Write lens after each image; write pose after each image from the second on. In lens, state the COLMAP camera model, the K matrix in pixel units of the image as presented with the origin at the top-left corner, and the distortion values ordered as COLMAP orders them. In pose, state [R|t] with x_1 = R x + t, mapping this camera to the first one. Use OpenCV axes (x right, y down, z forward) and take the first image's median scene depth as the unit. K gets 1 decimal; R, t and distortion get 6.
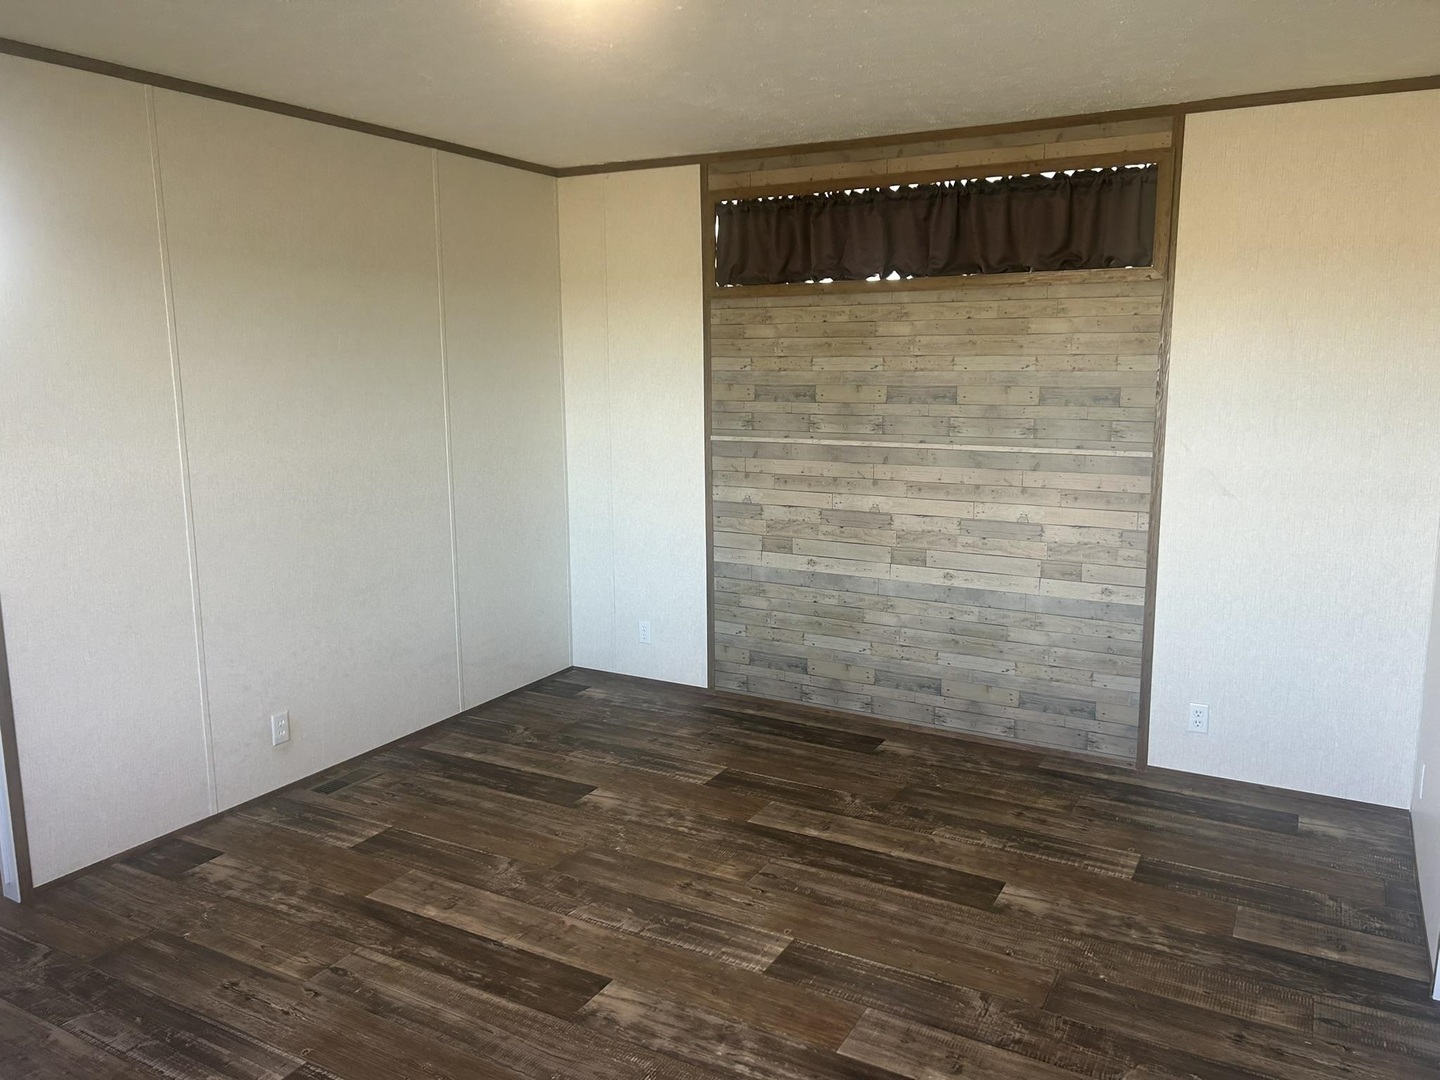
lens RADIAL K [[1087.3, 0, 720.0], [0, 1087.3, 540.0], [0, 0, 1]] dist [0.011122, -0.007007]
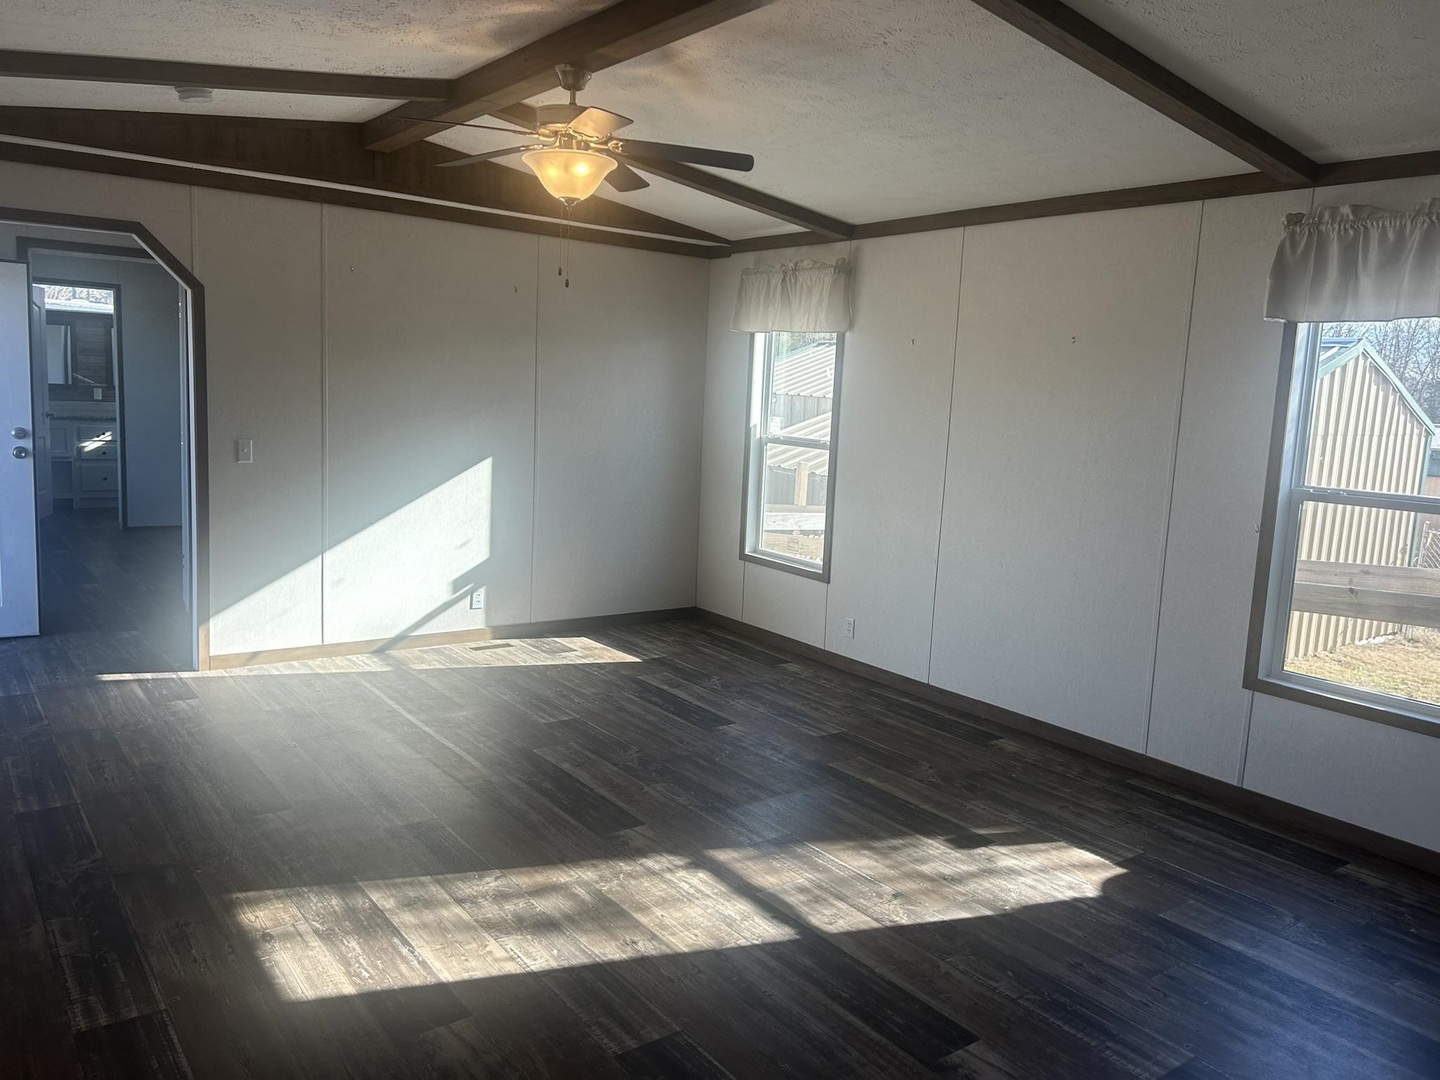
lens RADIAL K [[1087.6, 0, 750.3], [0, 1087.6, 530.9], [0, 0, 1]] dist [0.072834, -0.063887]
pose [[0.920565, 0.103004, -0.376764, 0.627915], [-0.121532, 0.992255, -0.025673, 0.058118], [0.371201, 0.069422, 0.925954, -0.346149]]
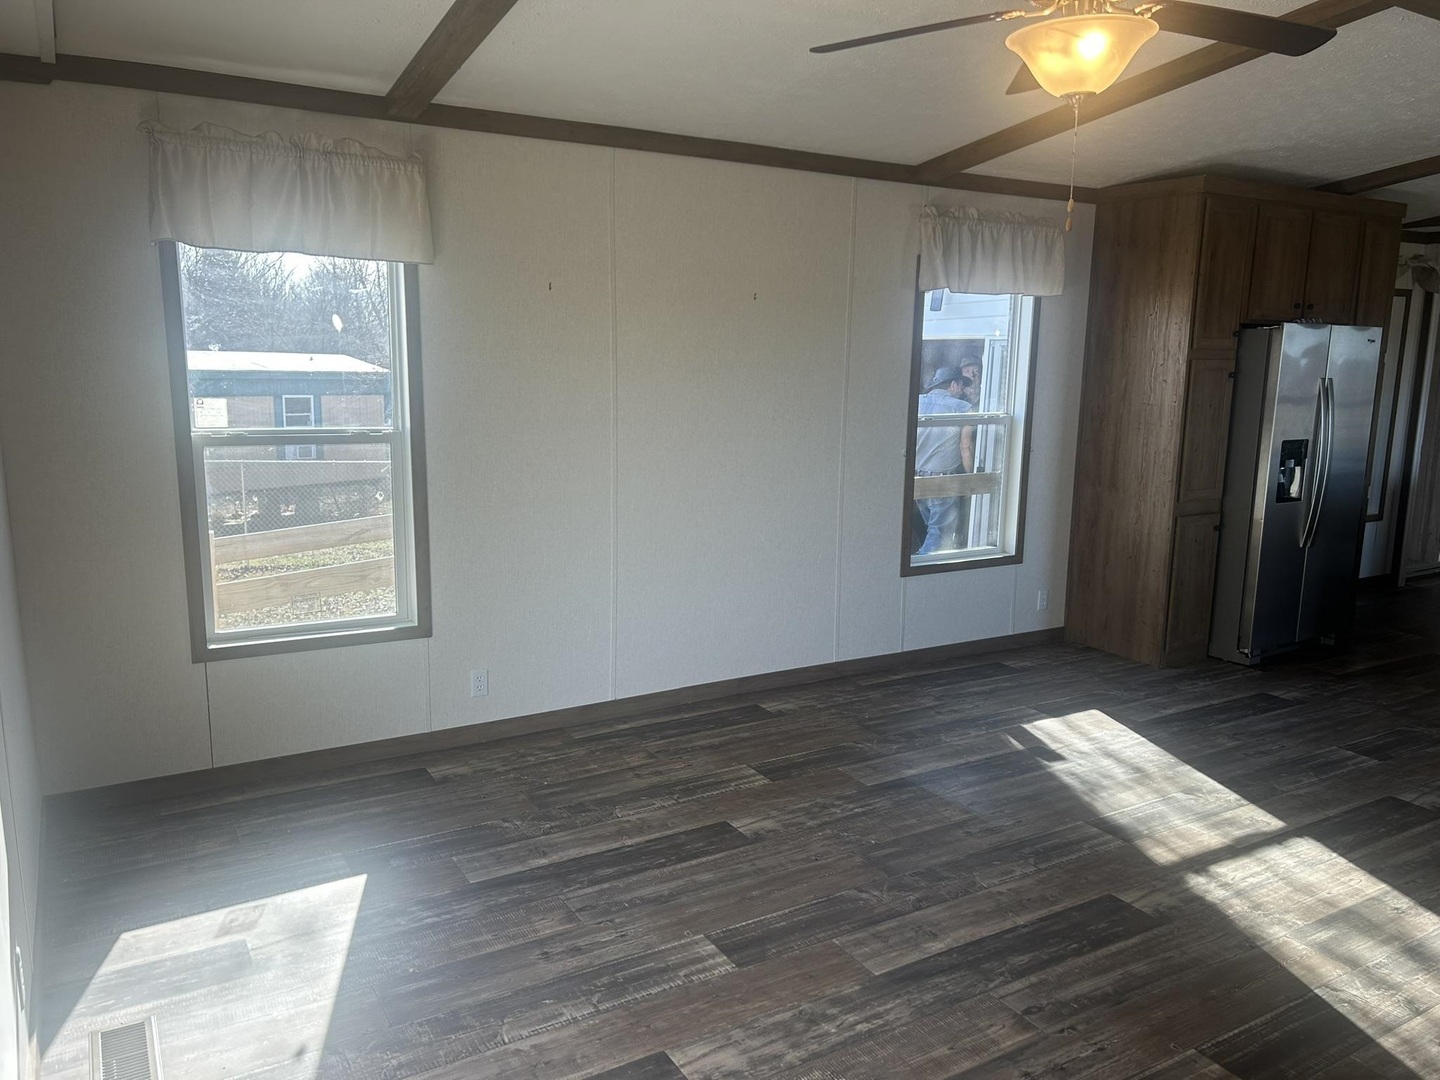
lens RADIAL K [[1087.6, 0, 750.3], [0, 1087.6, 530.9], [0, 0, 1]] dist [0.072834, -0.063887]
pose [[0.482468, -0.126353, 0.866752, -0.495797], [0.135253, 0.988419, 0.068802, -0.041667], [-0.865408, 0.084036, 0.493970, 0.293313]]
